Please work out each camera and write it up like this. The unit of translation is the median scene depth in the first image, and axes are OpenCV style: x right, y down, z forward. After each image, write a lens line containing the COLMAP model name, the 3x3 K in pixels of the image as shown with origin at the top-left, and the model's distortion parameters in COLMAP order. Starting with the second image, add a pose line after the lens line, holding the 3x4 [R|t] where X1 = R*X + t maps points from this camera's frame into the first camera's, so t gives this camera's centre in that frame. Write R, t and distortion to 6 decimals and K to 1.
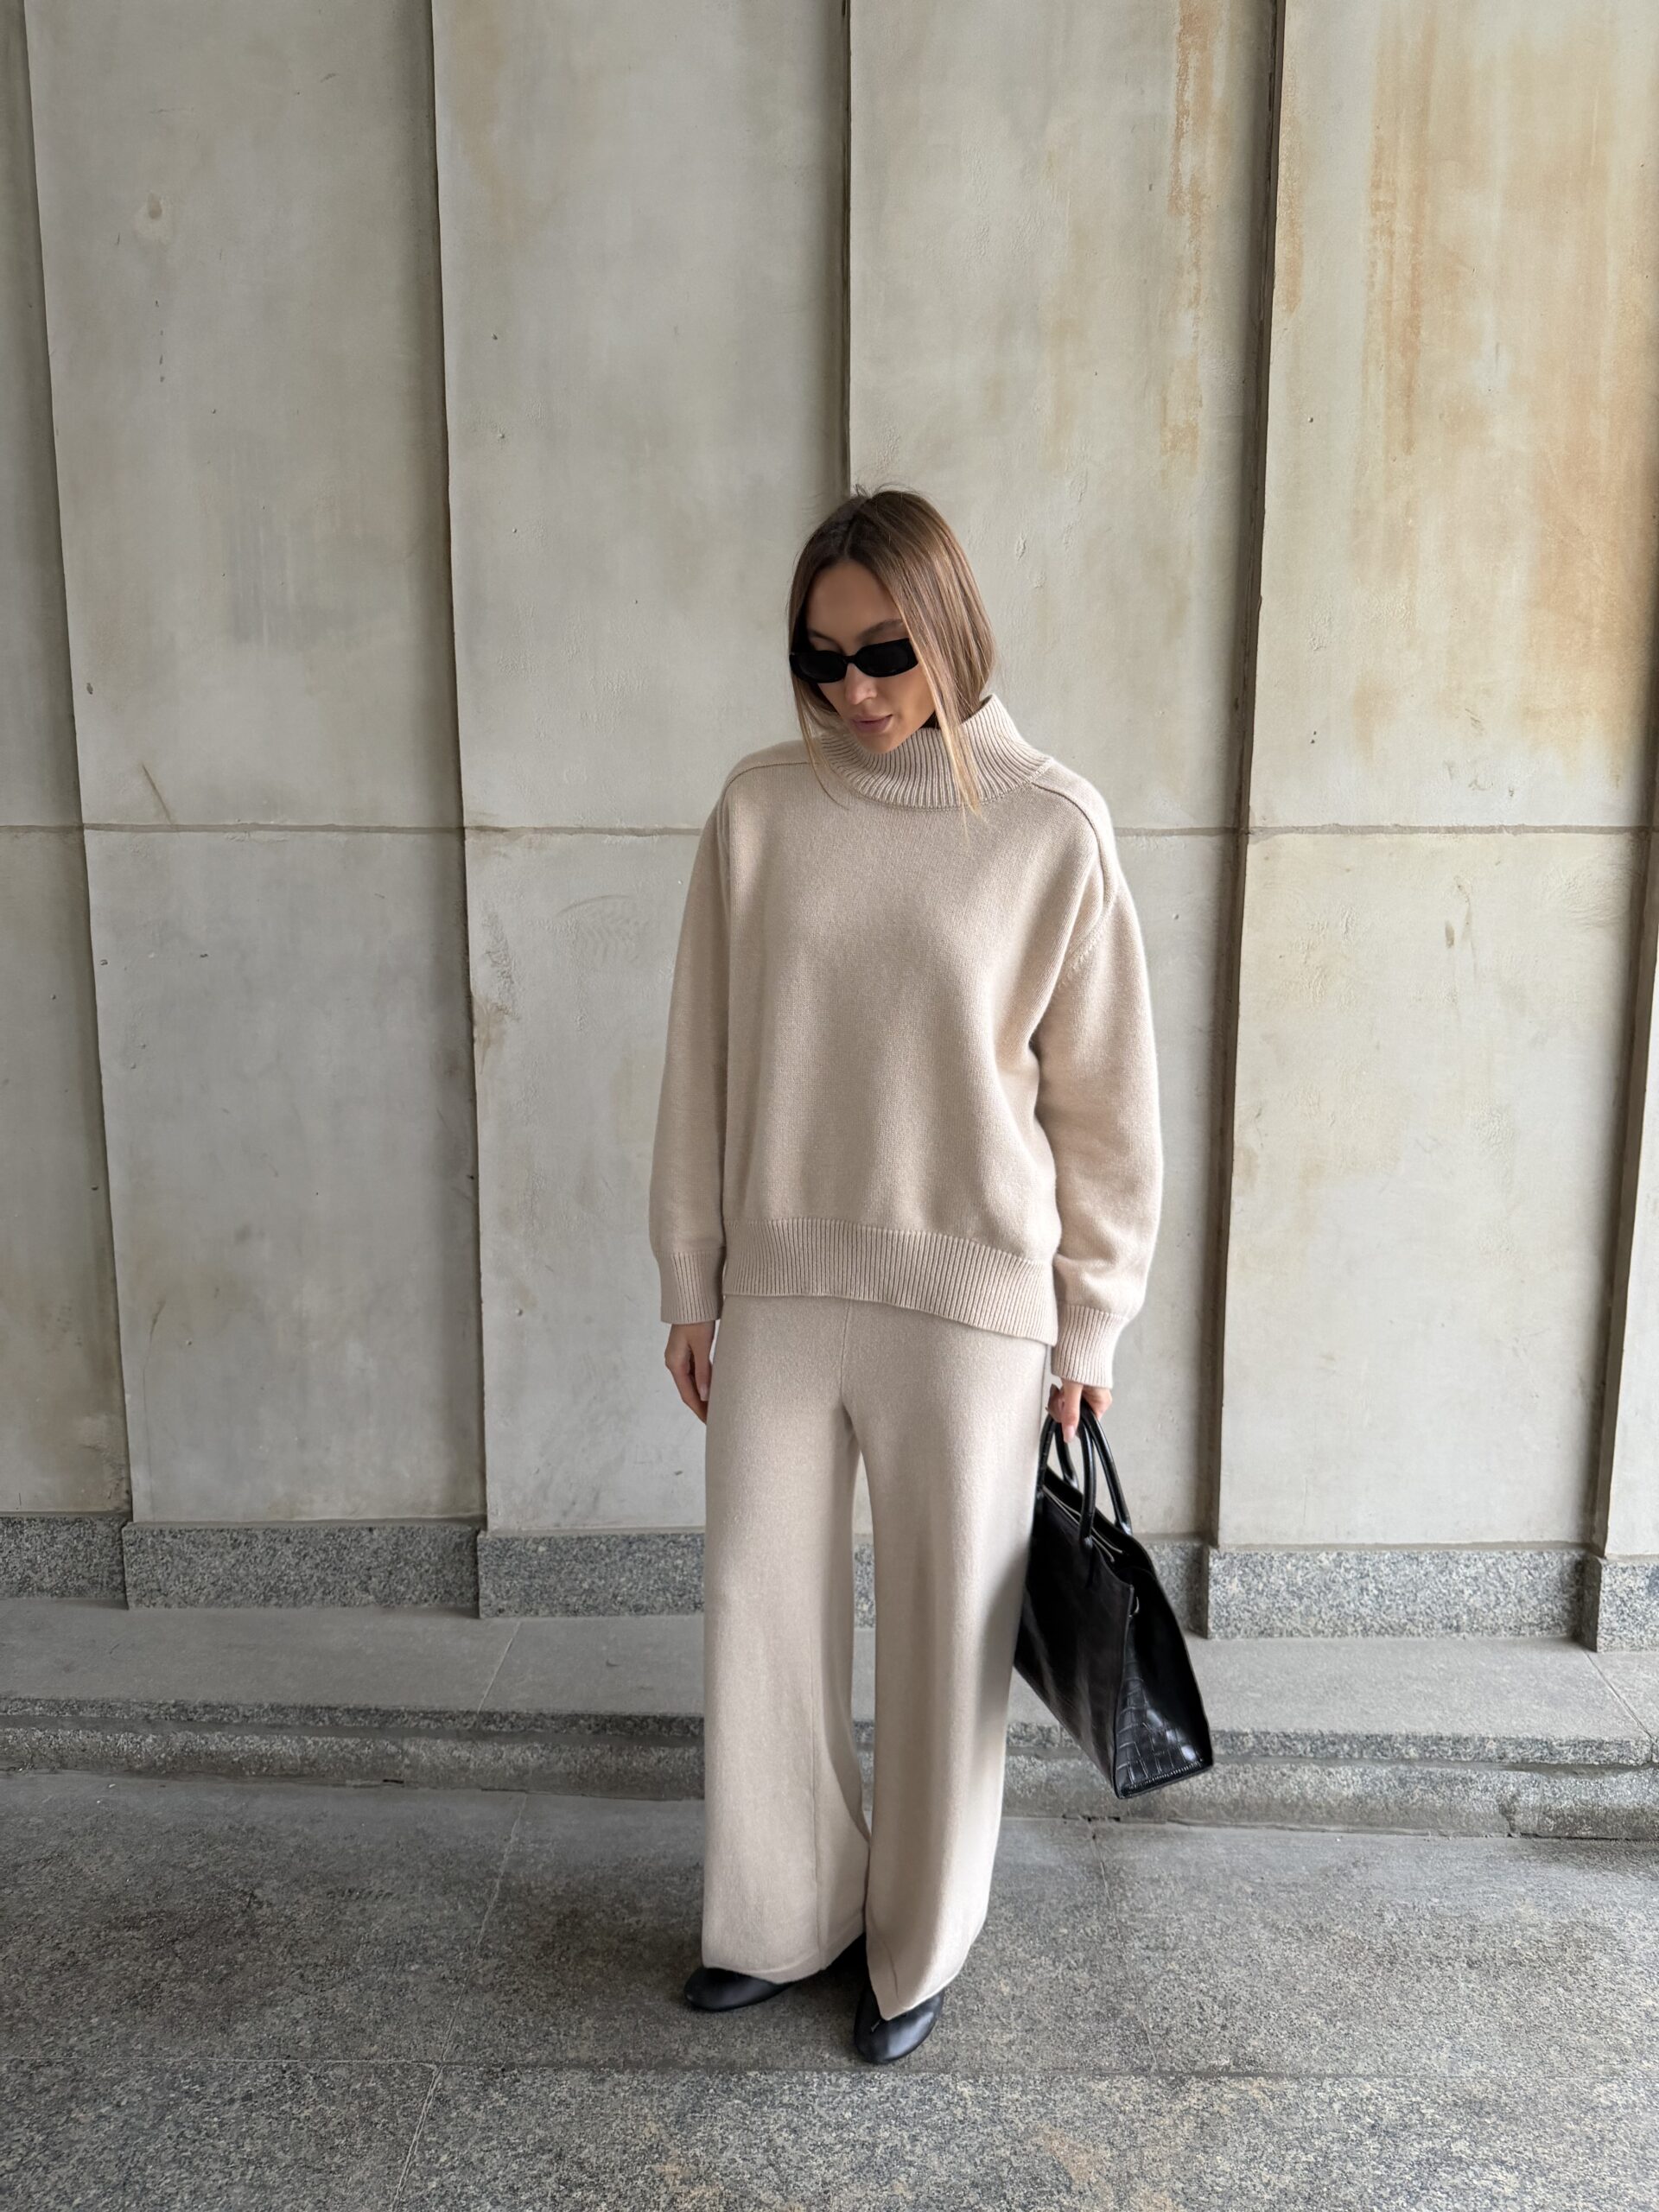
lens RADIAL K [[1543.8, 0, 828.0], [0, 1543.8, 1122.0], [0, 0, 1]] dist [-0.002613, -0.004739]
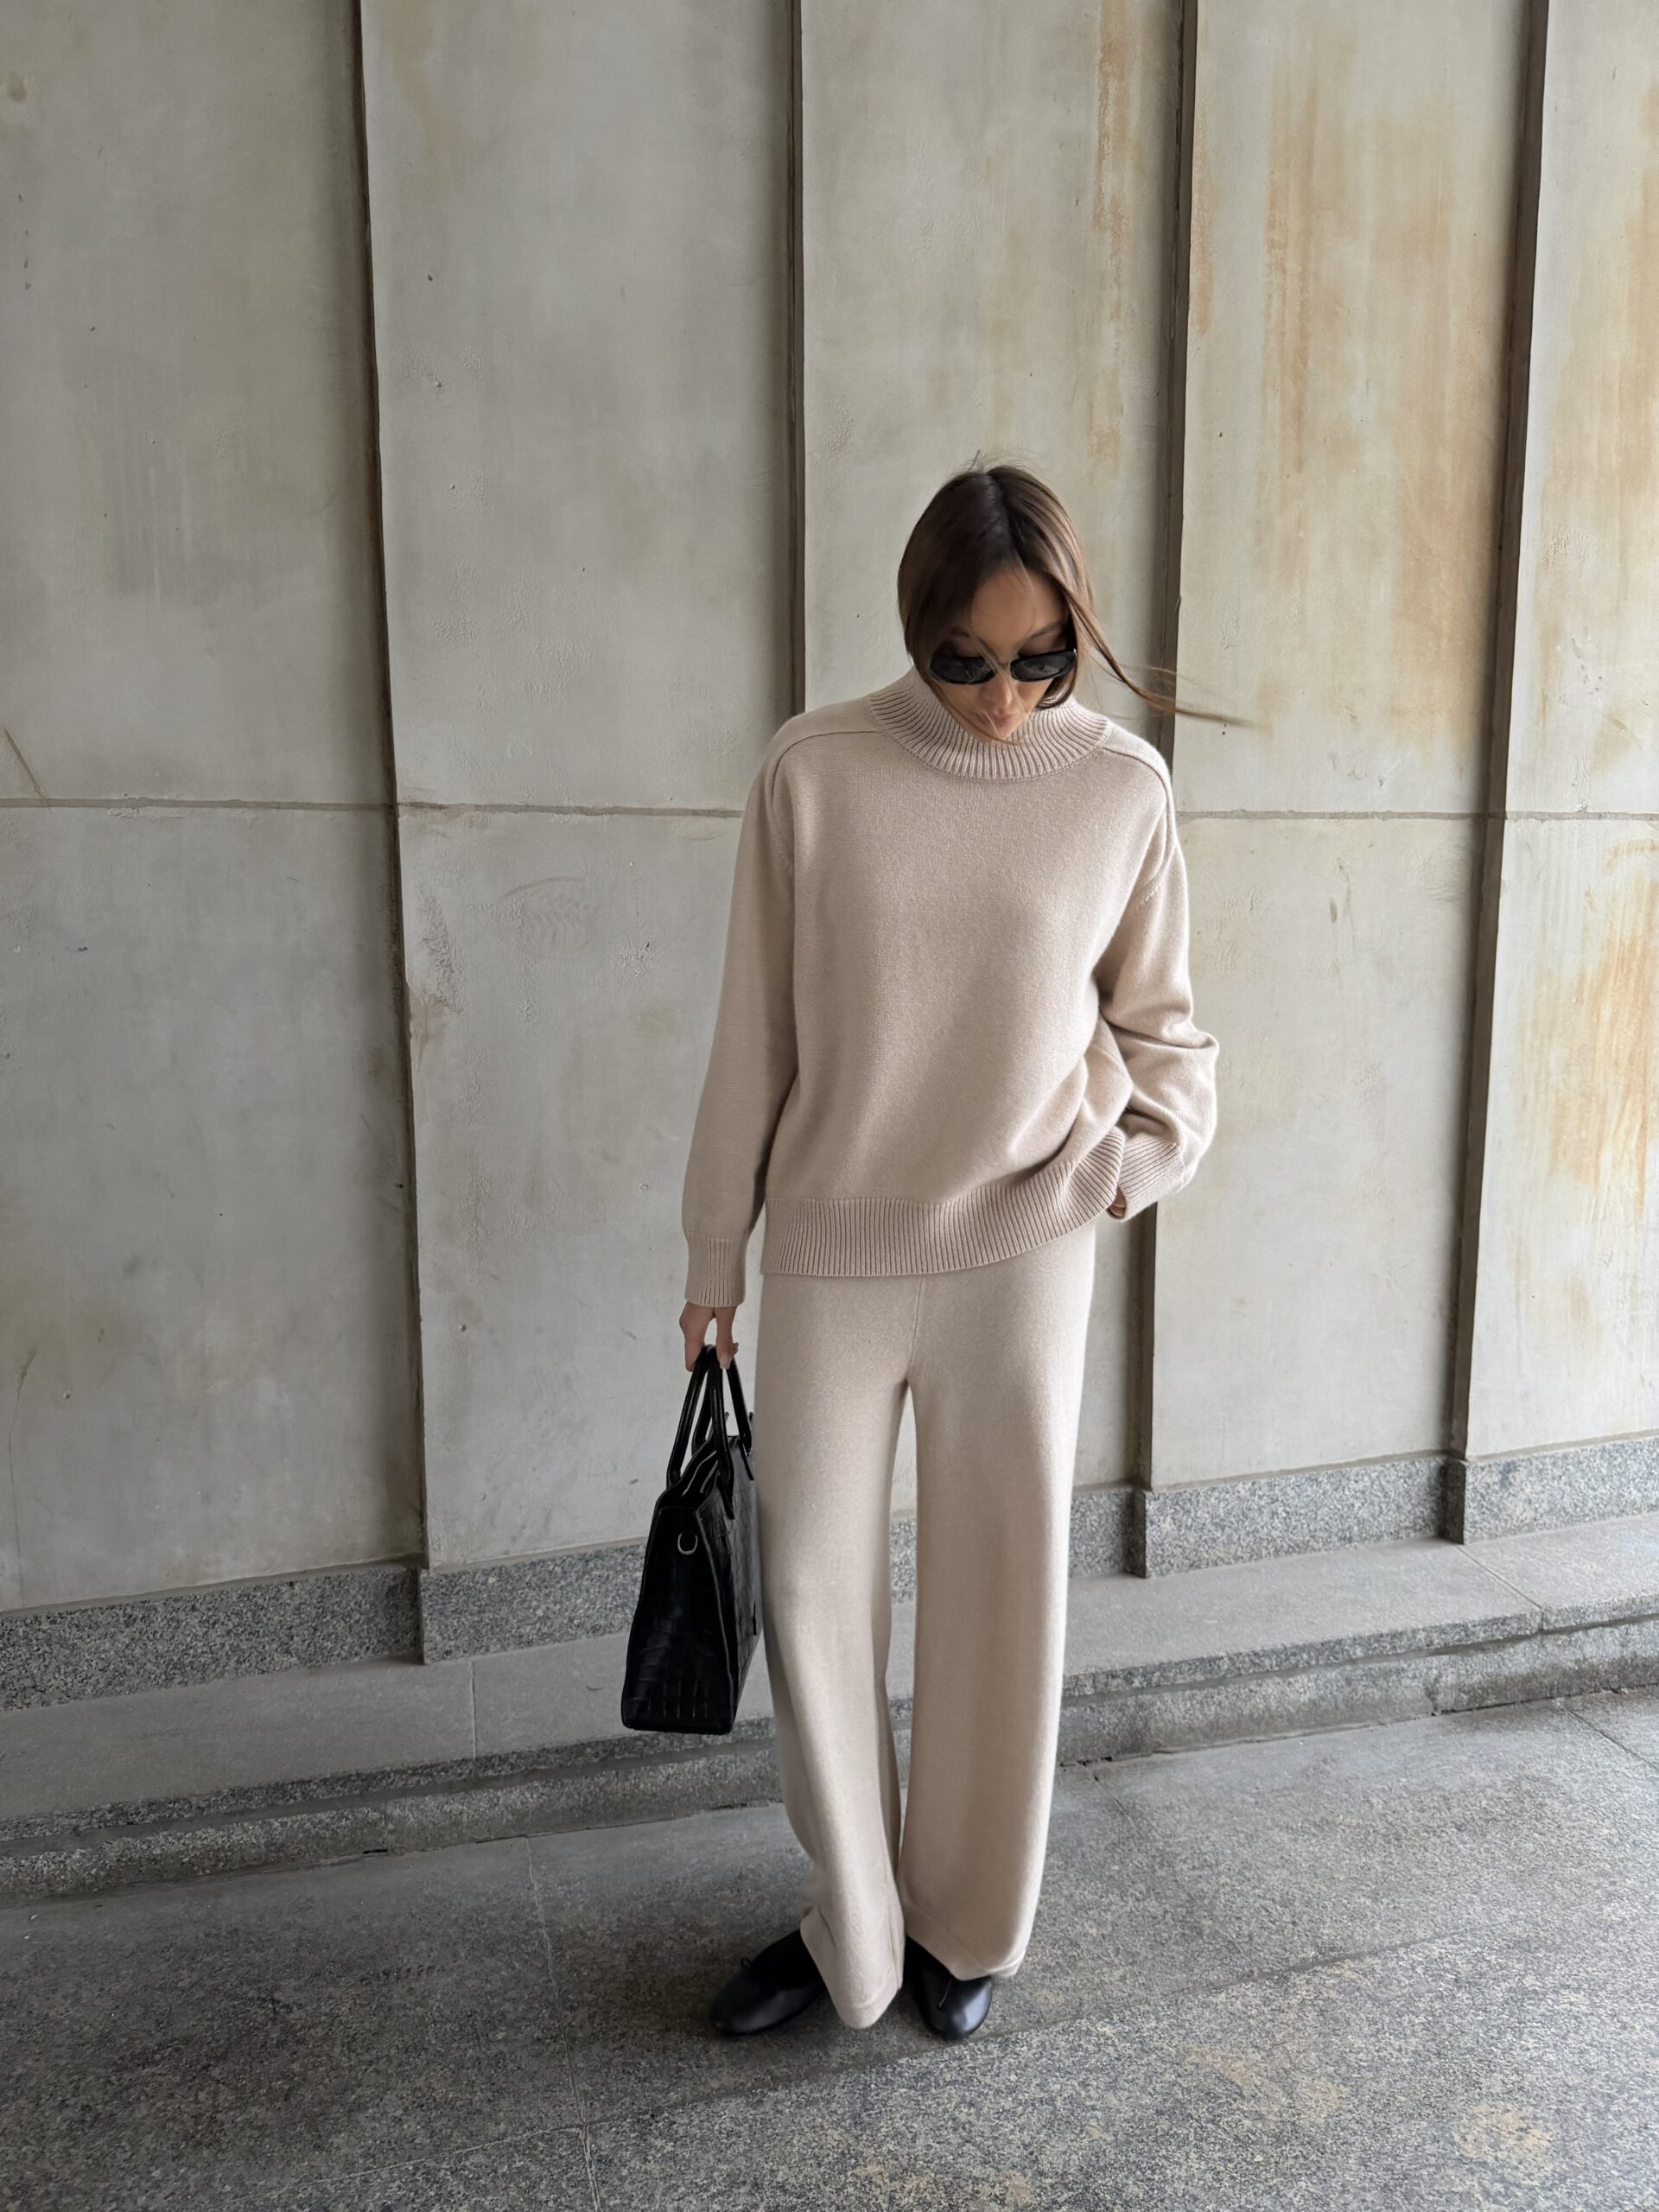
lens RADIAL K [[1543.8, 0, 828.0], [0, 1543.8, 1122.0], [0, 0, 1]] dist [-0.002613, -0.004739]
pose [[0.957003, -0.048340, 0.286022, -0.277778], [0.051296, 0.998679, -0.002847, 0.015355], [-0.285506, 0.017396, 0.958219, 0.048309]]
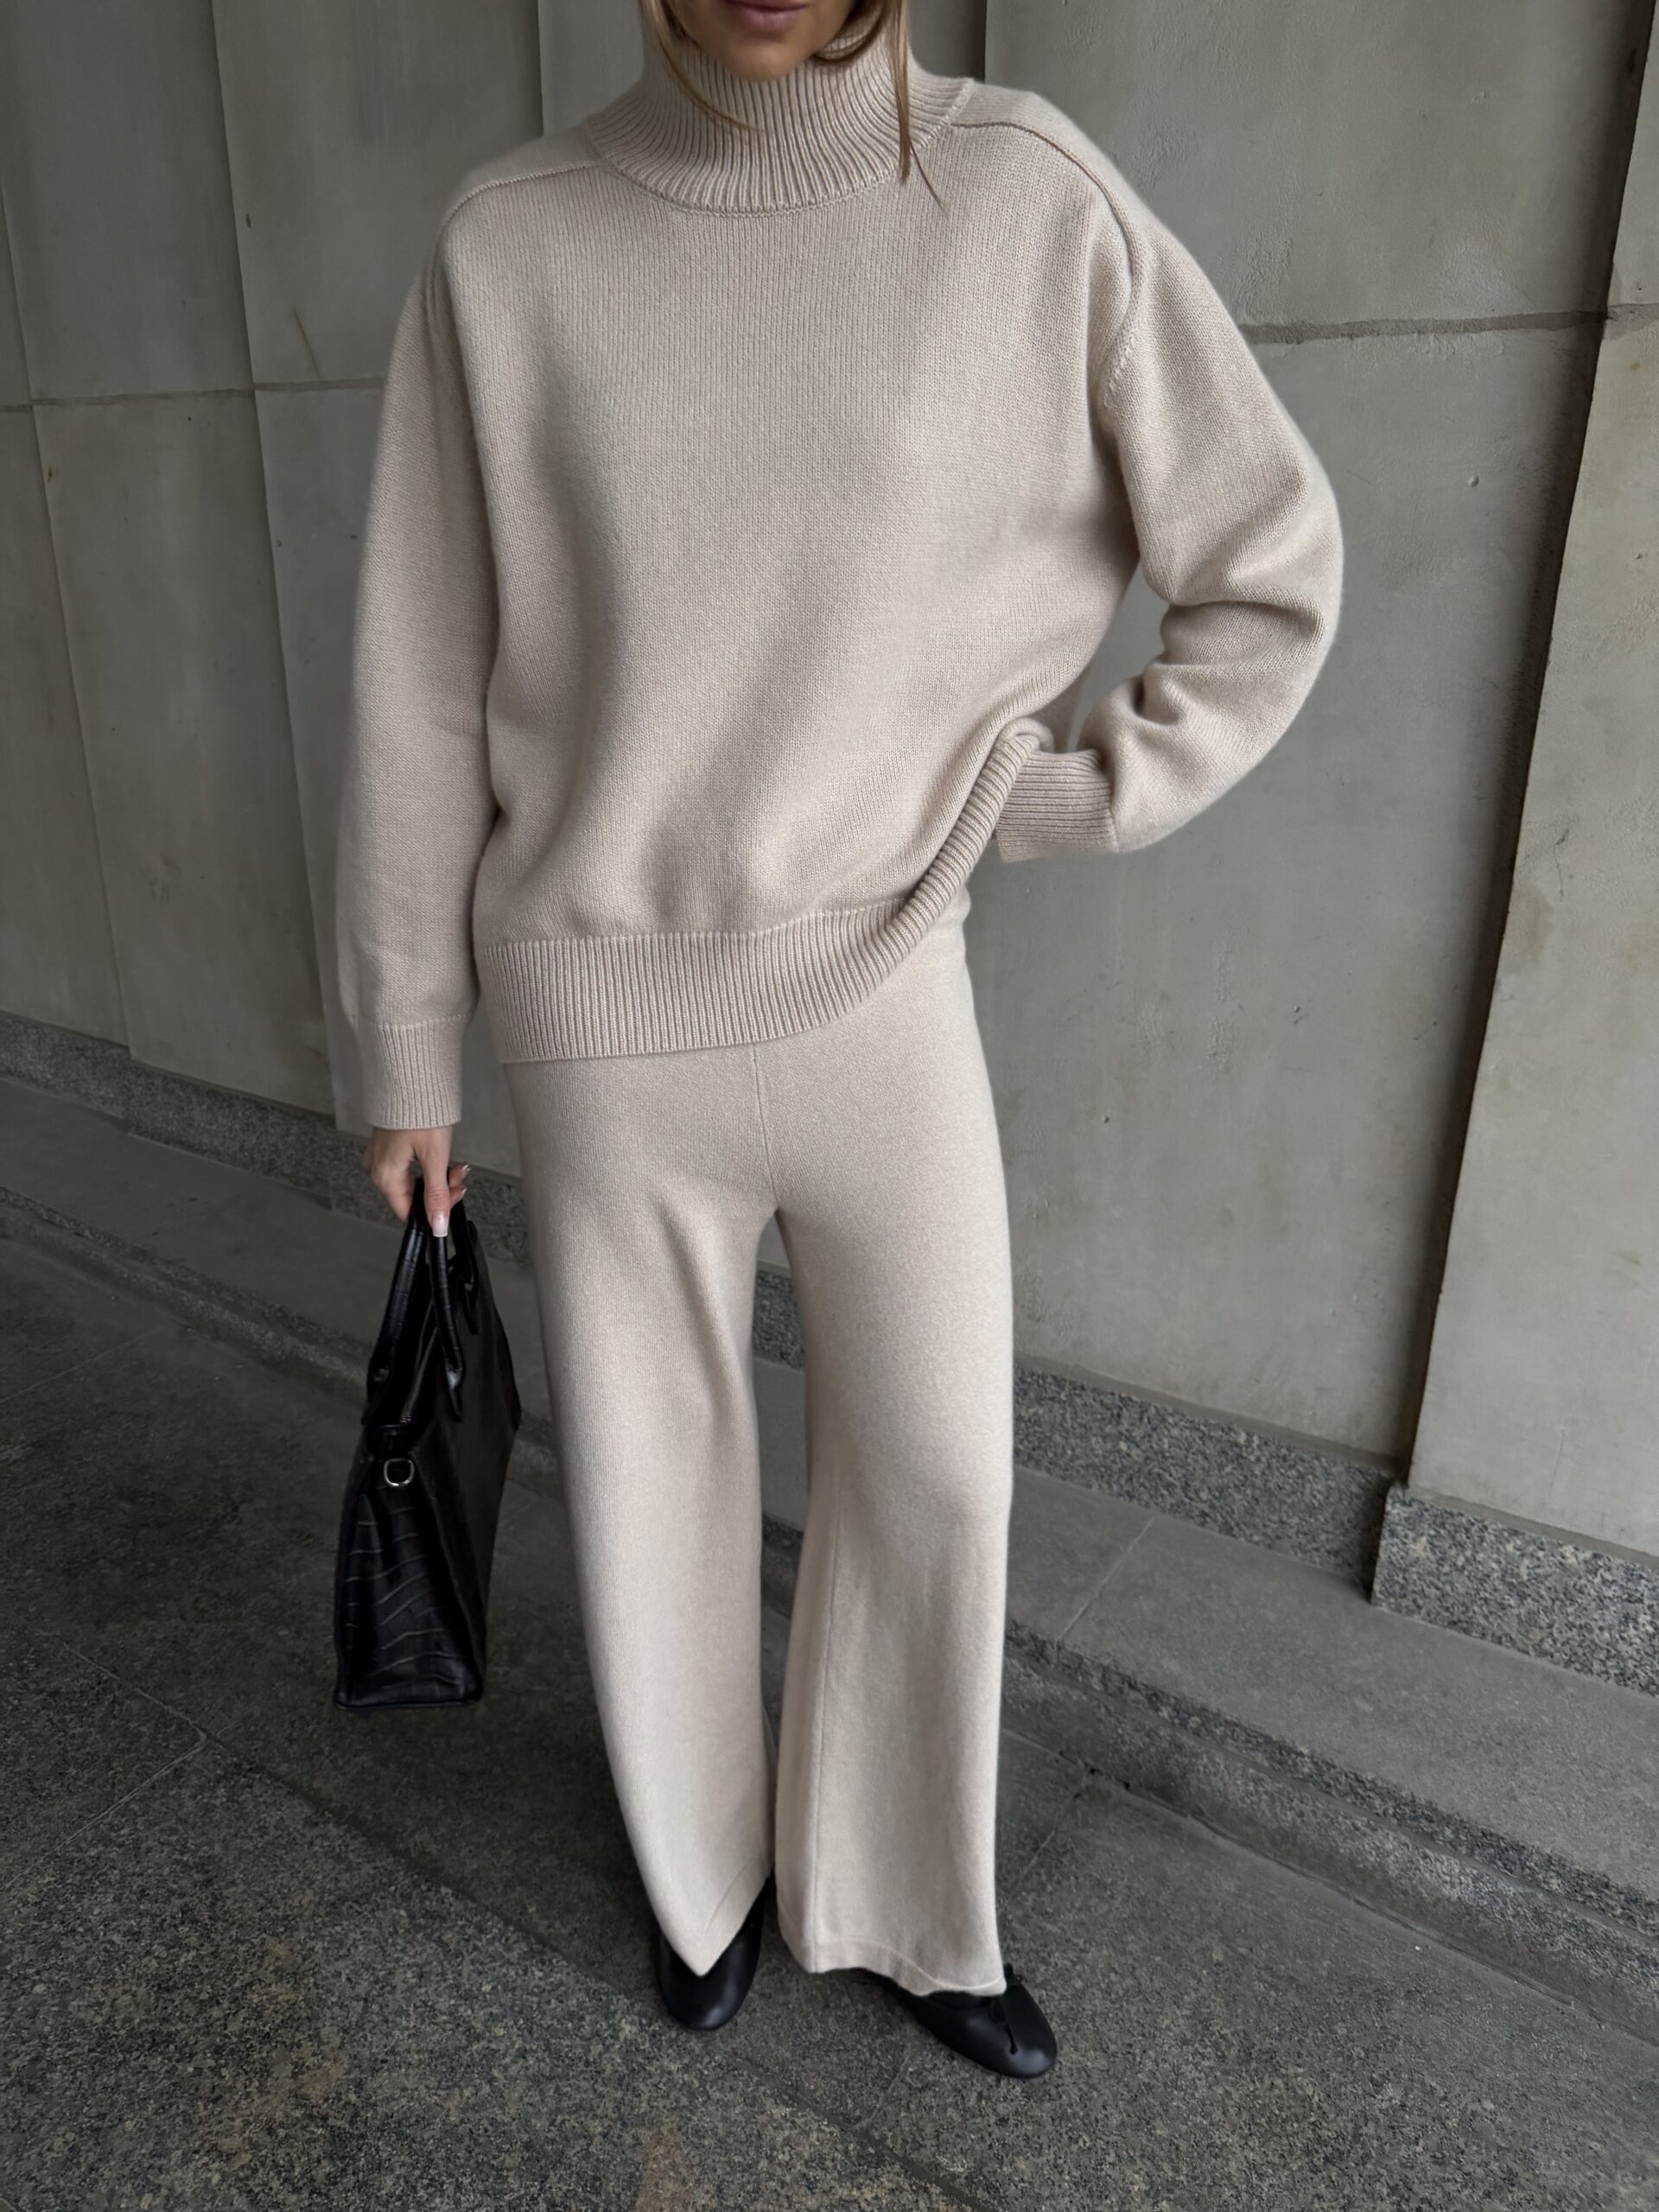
lens RADIAL K [[1543.8, 0, 828.0], [0, 1543.8, 1122.0], [0, 0, 1]] dist [-0.002613, -0.004739]
pose [[0.851186, 0.197535, -0.486273, 0.369819], [-0.096075, 0.969461, 0.225645, -0.006735], [0.515996, -0.145347, 0.844170, 0.359681]]
